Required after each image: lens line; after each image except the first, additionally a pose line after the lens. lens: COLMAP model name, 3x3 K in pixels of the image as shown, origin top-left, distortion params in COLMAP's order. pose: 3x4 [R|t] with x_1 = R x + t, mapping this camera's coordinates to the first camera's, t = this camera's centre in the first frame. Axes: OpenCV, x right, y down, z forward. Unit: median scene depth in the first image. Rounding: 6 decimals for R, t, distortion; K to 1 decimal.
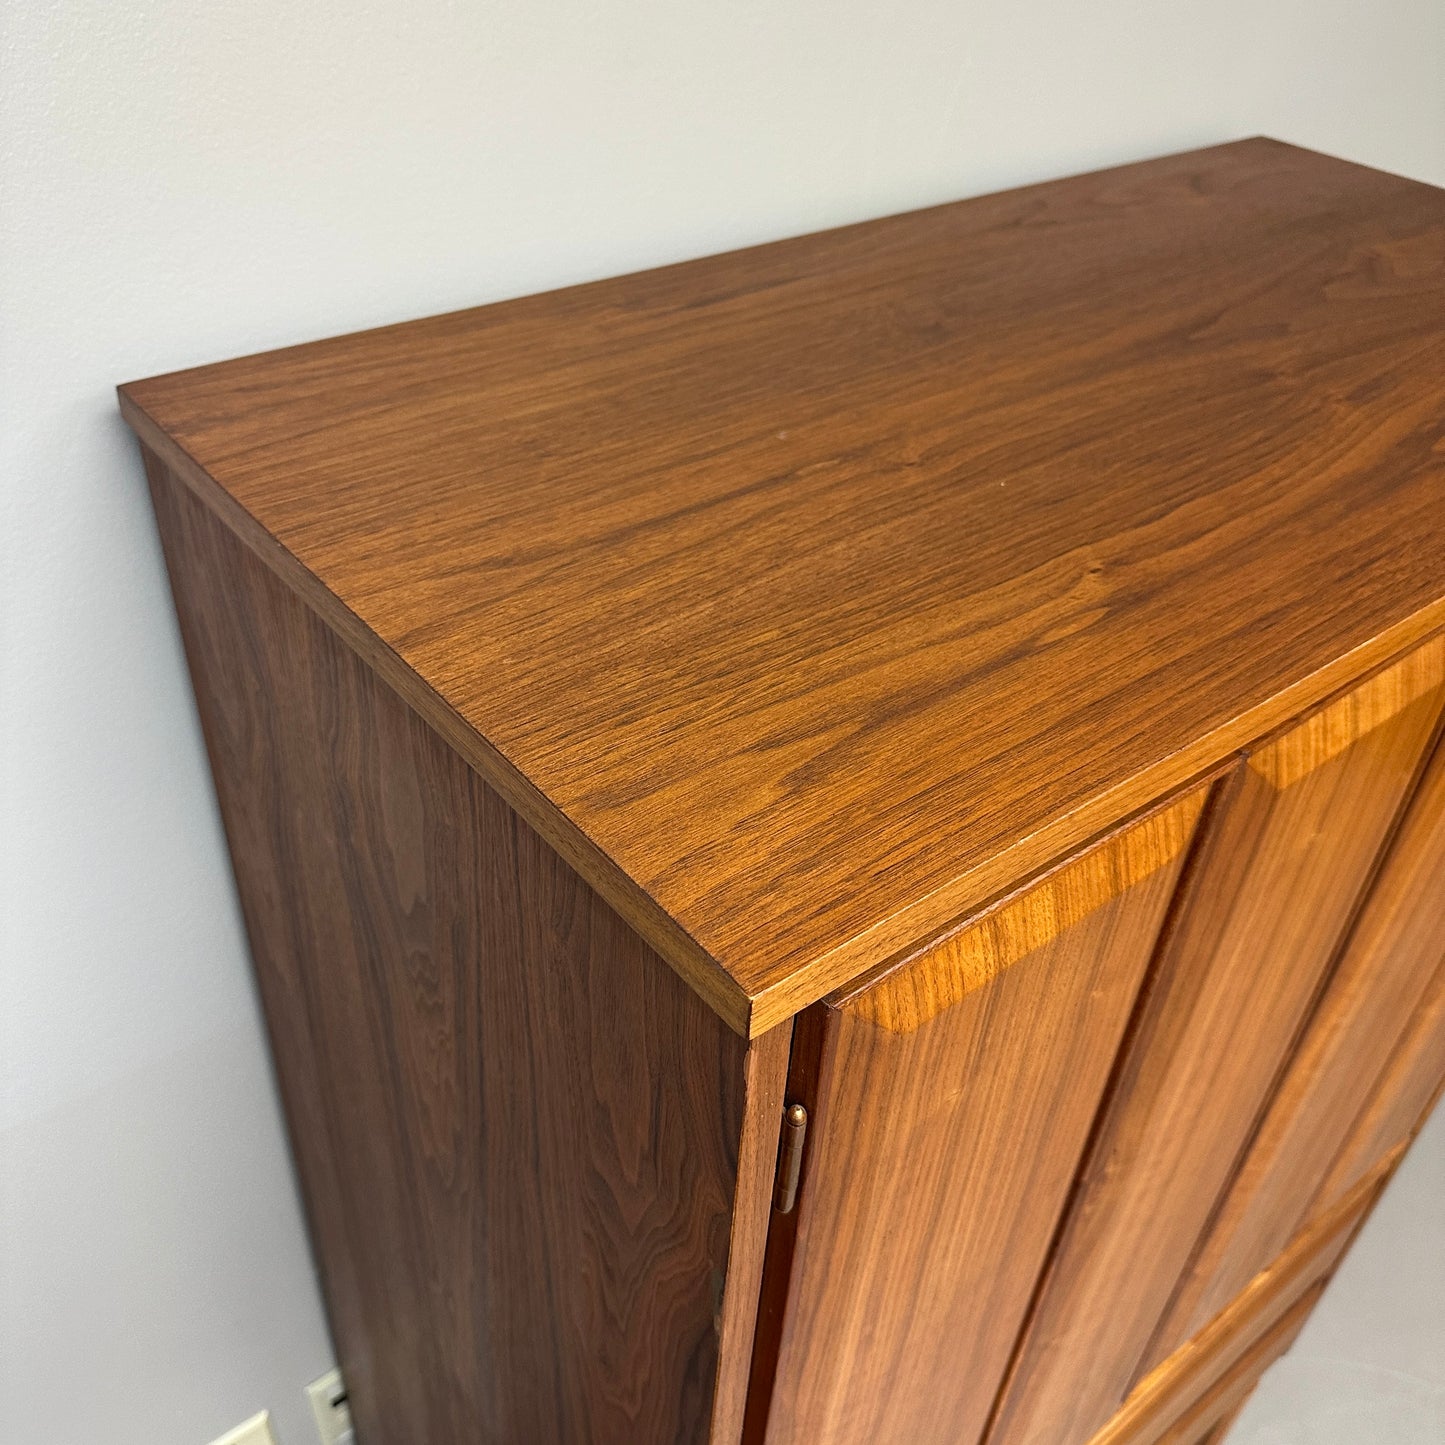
lens RADIAL K [[1318.1, 0, 738.6], [0, 1318.1, 723.1], [0, 0, 1]] dist [0.079921, 0.000000]
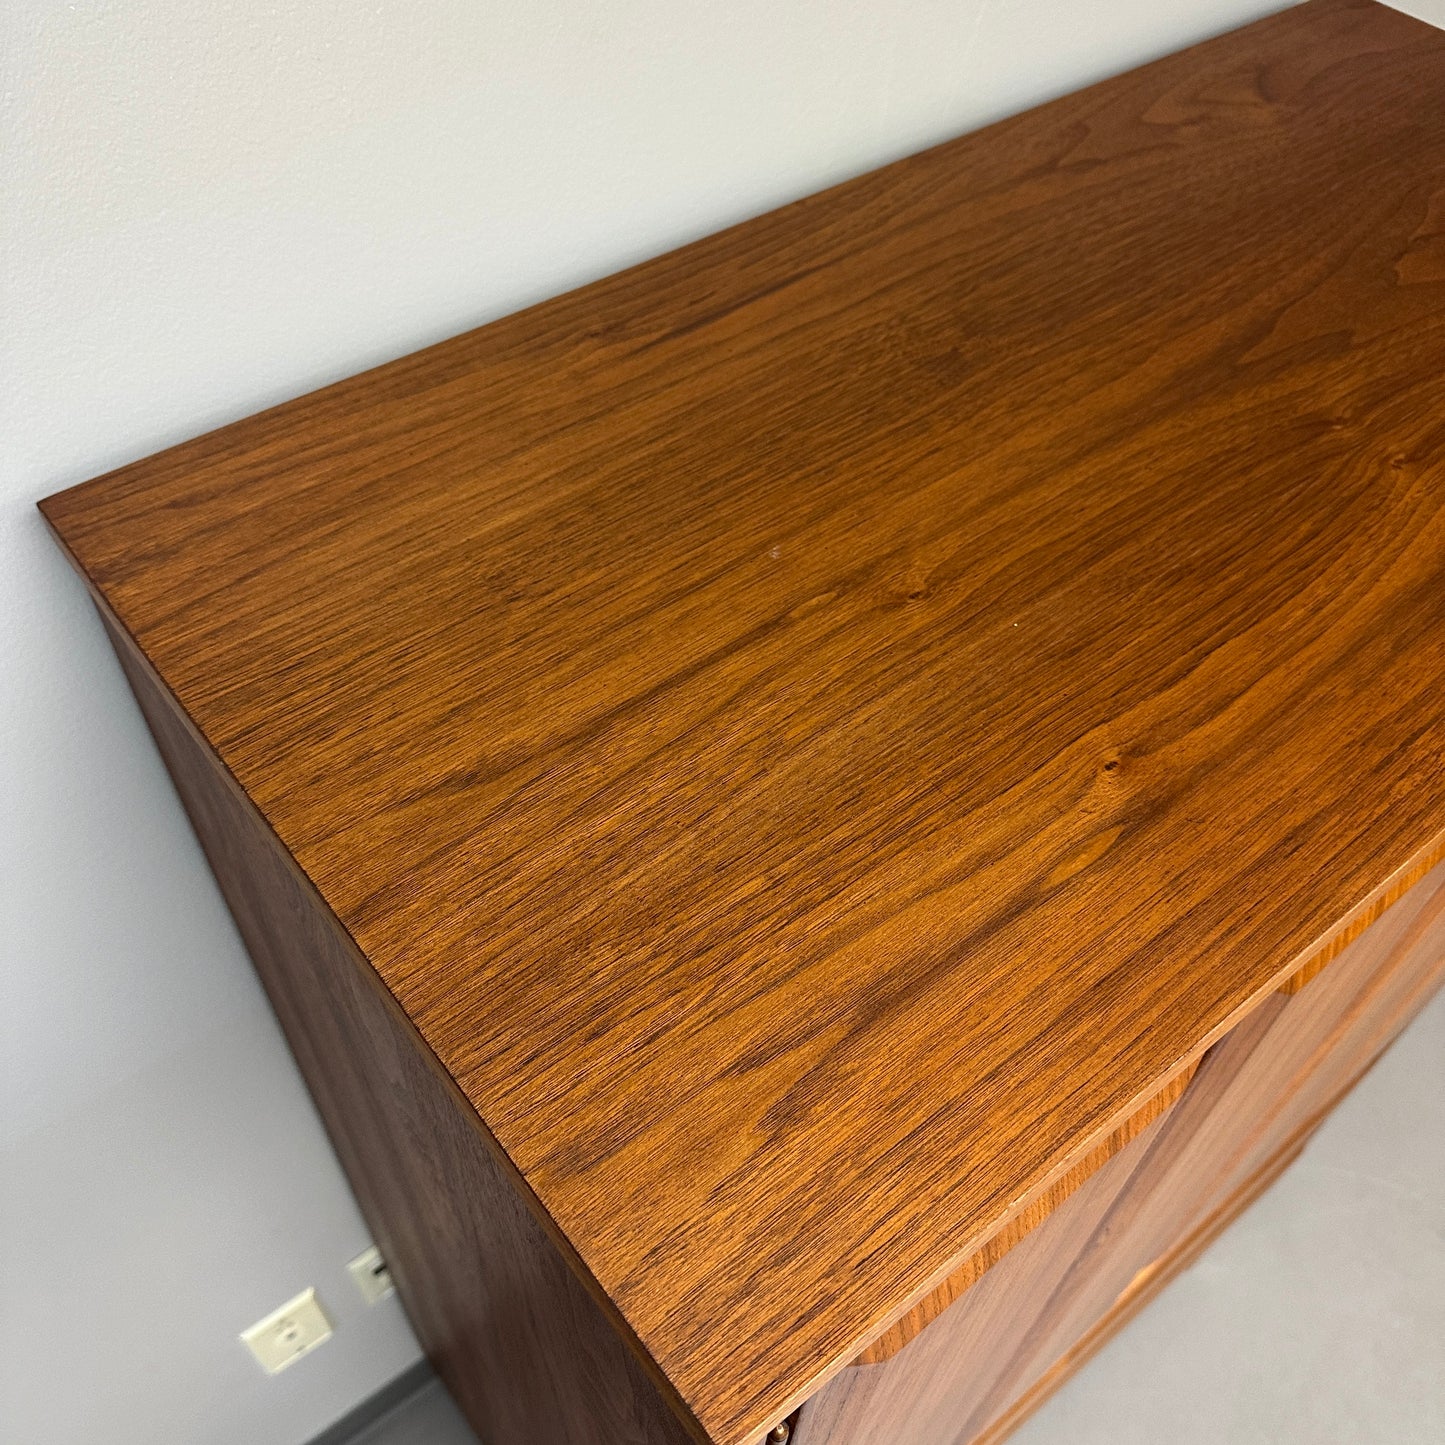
lens RADIAL K [[1318.1, 0, 748.8], [0, 1318.1, 719.2], [0, 0, 1]] dist [0.079921, 0.000000]
pose [[0.999940, -0.004728, -0.009855, 0.026743], [0.006716, 0.977099, 0.212677, -0.341775], [0.008624, -0.212731, 0.977073, 0.105622]]
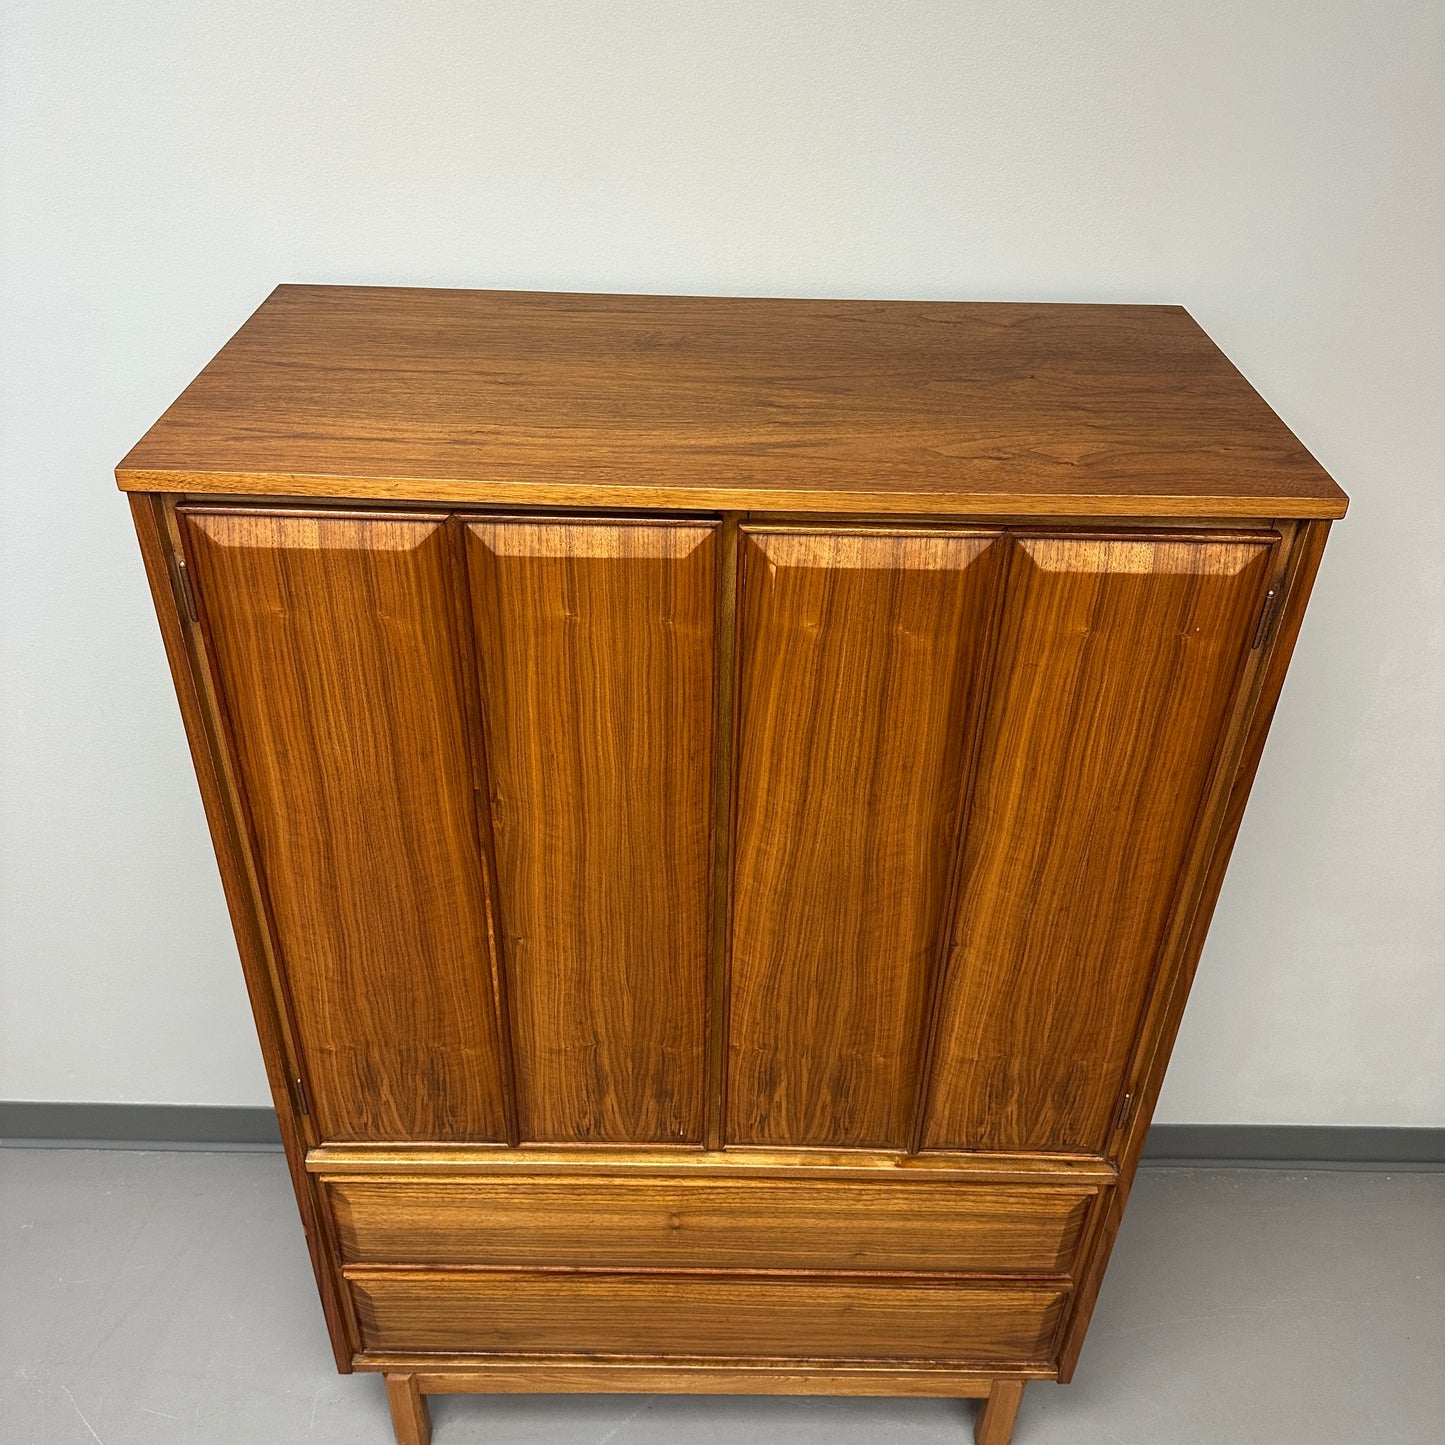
lens RADIAL K [[1318.1, 0, 738.3], [0, 1318.1, 690.7], [0, 0, 1]] dist [0.079921, 0.000000]
pose [[0.780531, 0.307239, -0.544404, 1.783685], [-0.363823, 0.931459, 0.004052, 0.099233], [0.508335, 0.194904, 0.838814, -0.411703]]
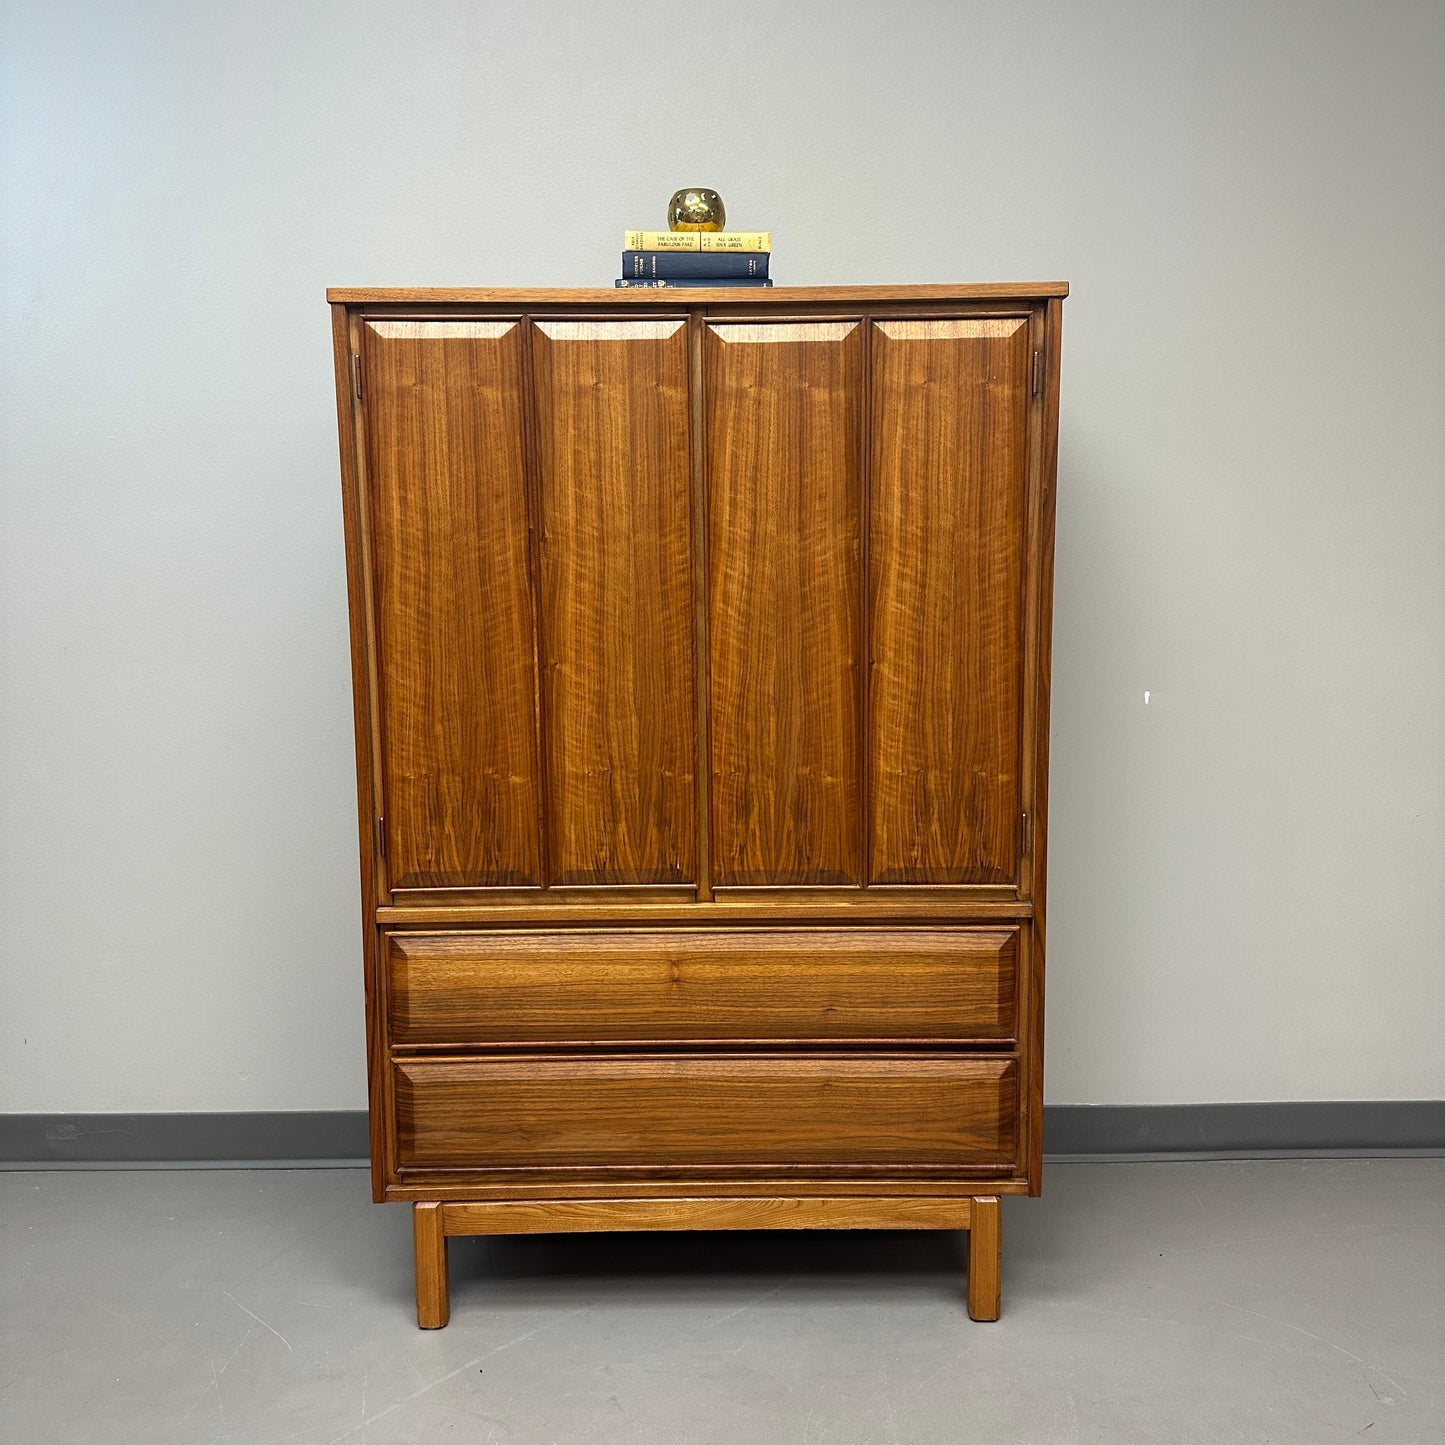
lens RADIAL K [[1318.1, 0, 759.8], [0, 1318.1, 731.1], [0, 0, 1]] dist [0.079921, 0.000000]
pose [[0.779706, 0.011876, -0.626033, 2.749526], [-0.334552, 0.853042, -0.400492, 1.924803], [0.529277, 0.521707, 0.669095, -0.366609]]
